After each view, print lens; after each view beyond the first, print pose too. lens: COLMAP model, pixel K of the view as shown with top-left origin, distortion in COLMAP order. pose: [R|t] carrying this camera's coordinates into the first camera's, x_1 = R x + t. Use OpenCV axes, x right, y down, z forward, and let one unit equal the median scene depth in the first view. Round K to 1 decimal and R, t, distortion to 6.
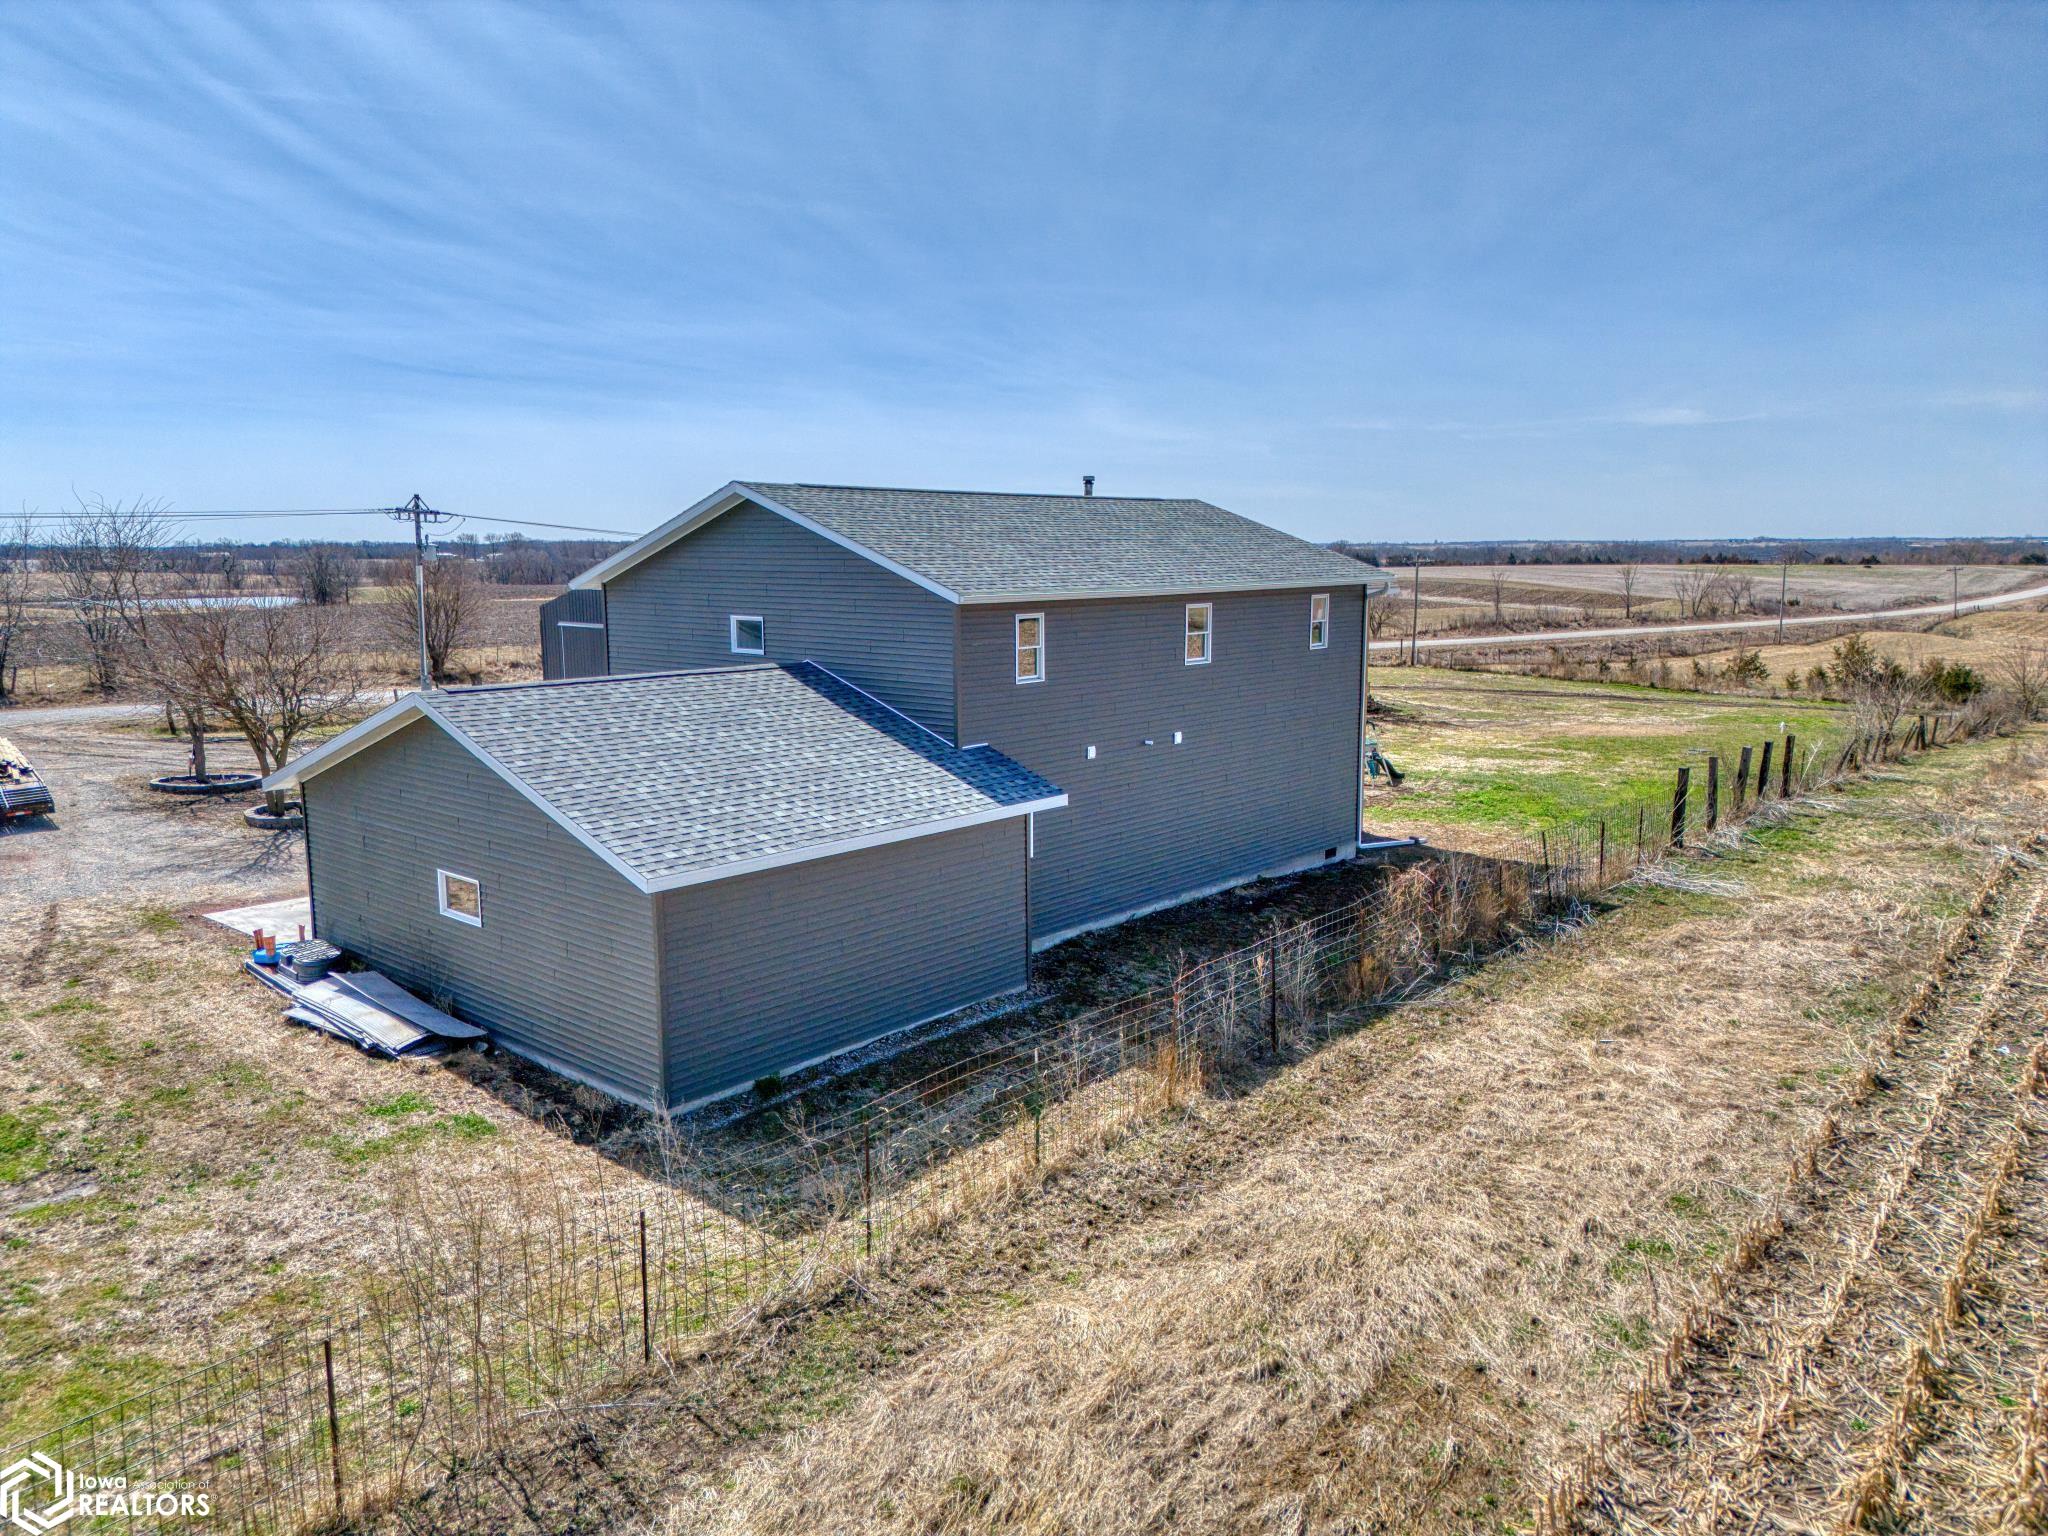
lens RADIAL K [[1433.8, 0, 1029.8], [0, 1433.8, 763.3], [0, 0, 1]] dist [0.065446, -0.051616]
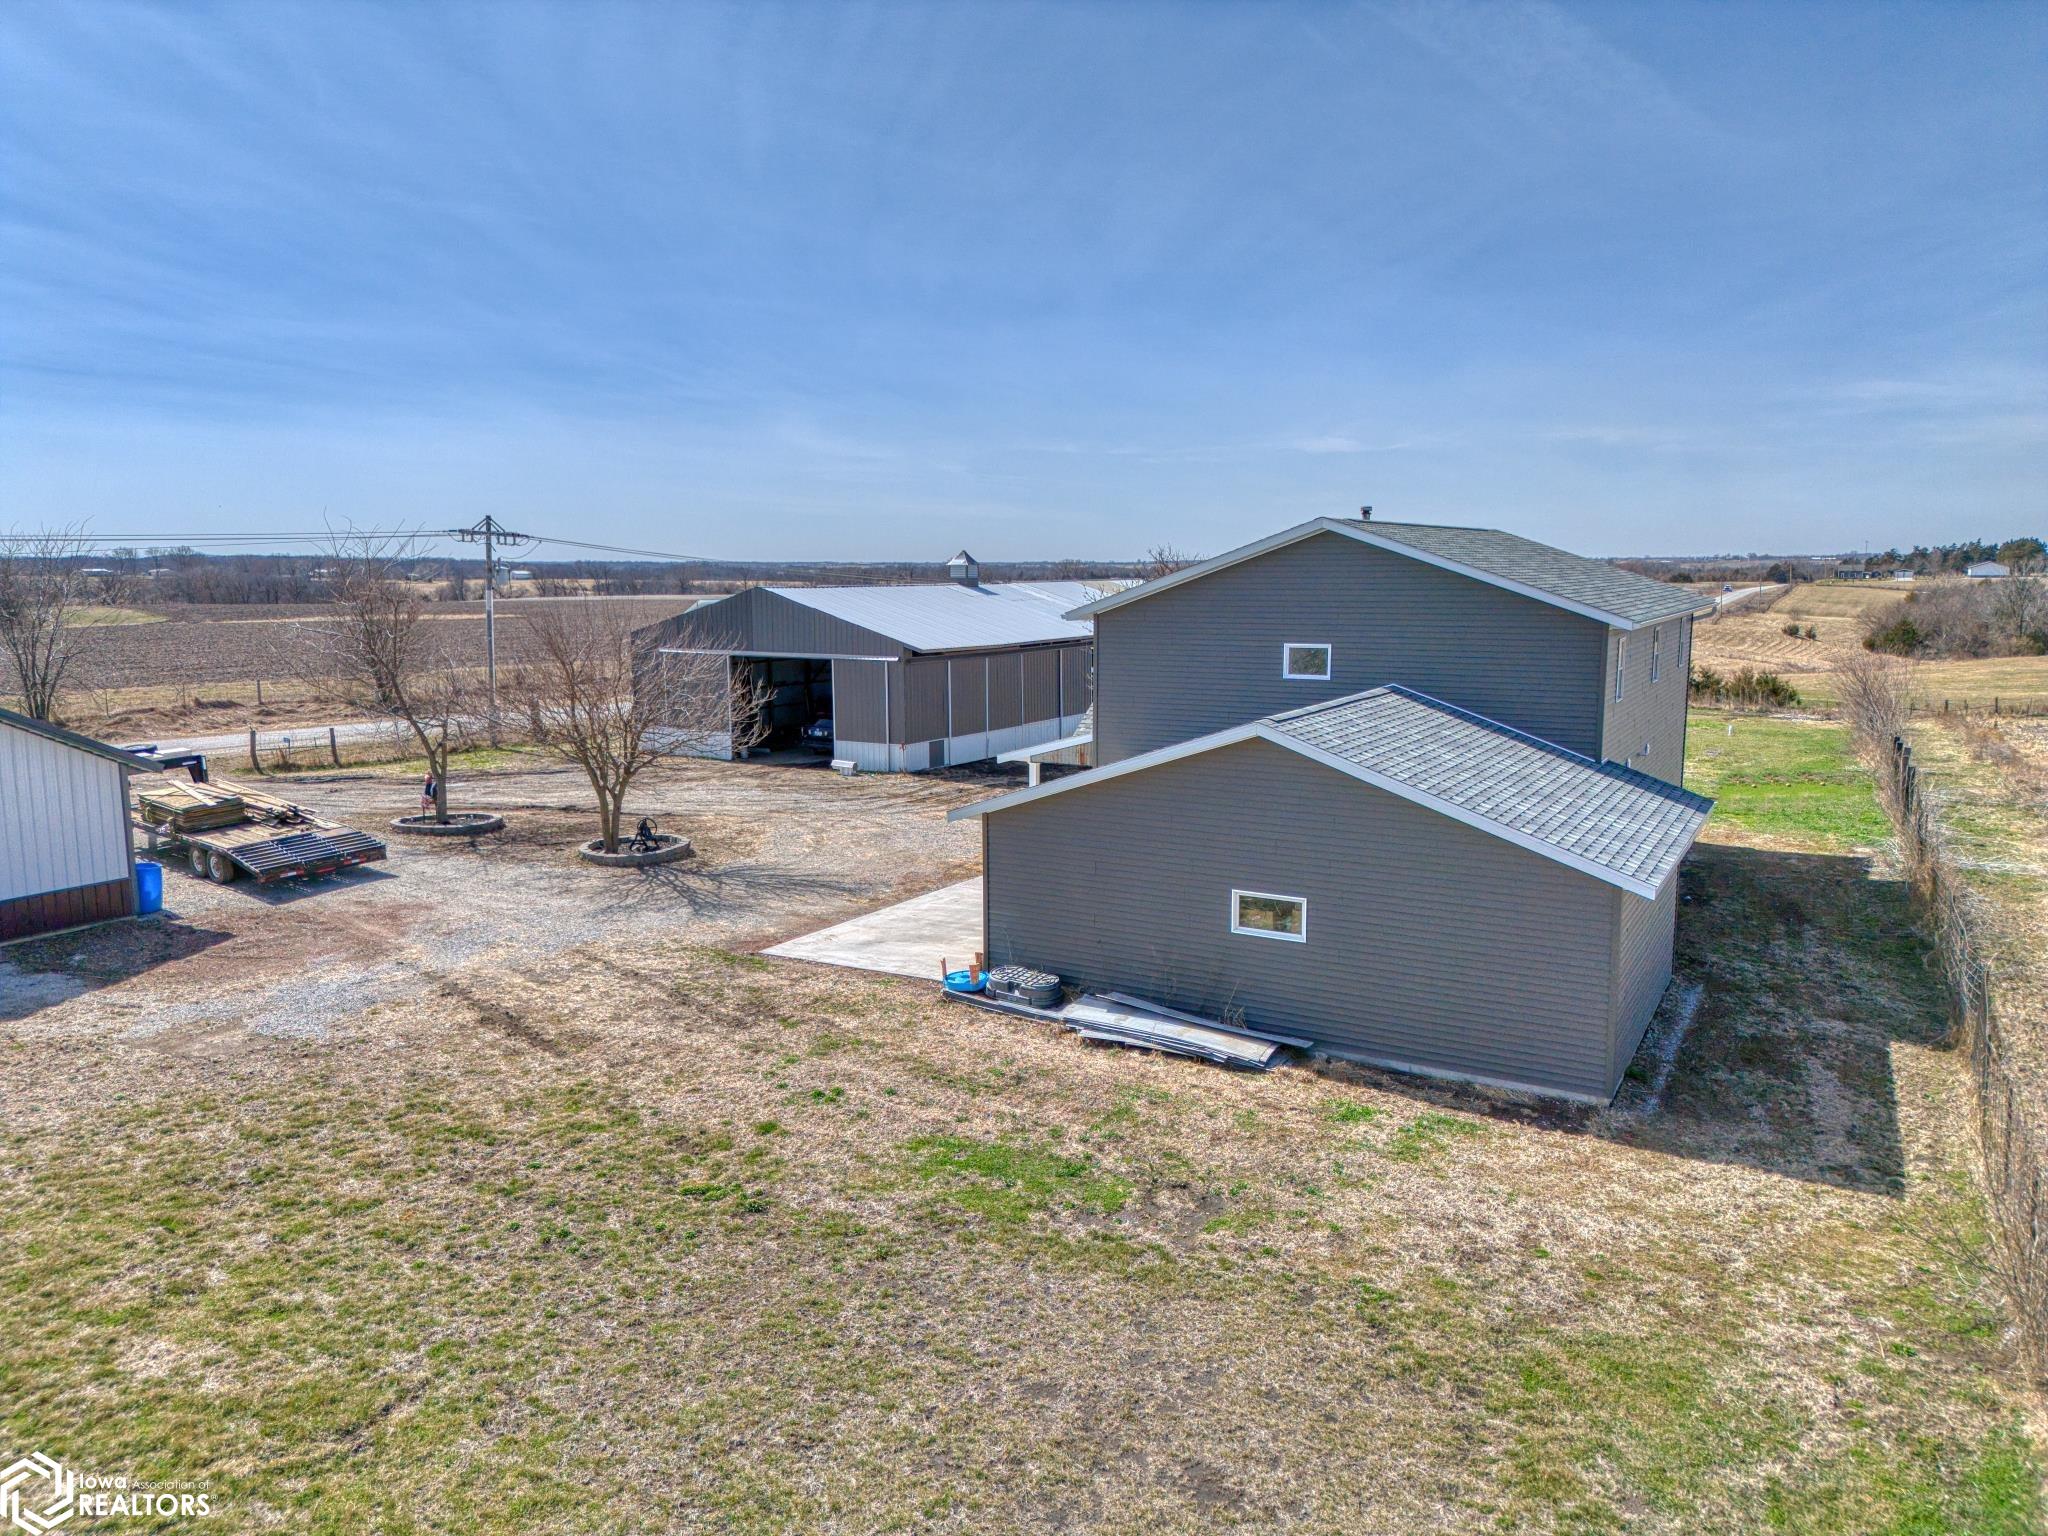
lens RADIAL K [[1433.8, 0, 1029.8], [0, 1433.8, 763.3], [0, 0, 1]] dist [0.065446, -0.051616]
pose [[0.980578, -0.024995, 0.194532, -0.746288], [0.027268, 0.999587, -0.009018, -0.013356], [-0.194226, 0.014148, 0.980855, 0.005156]]
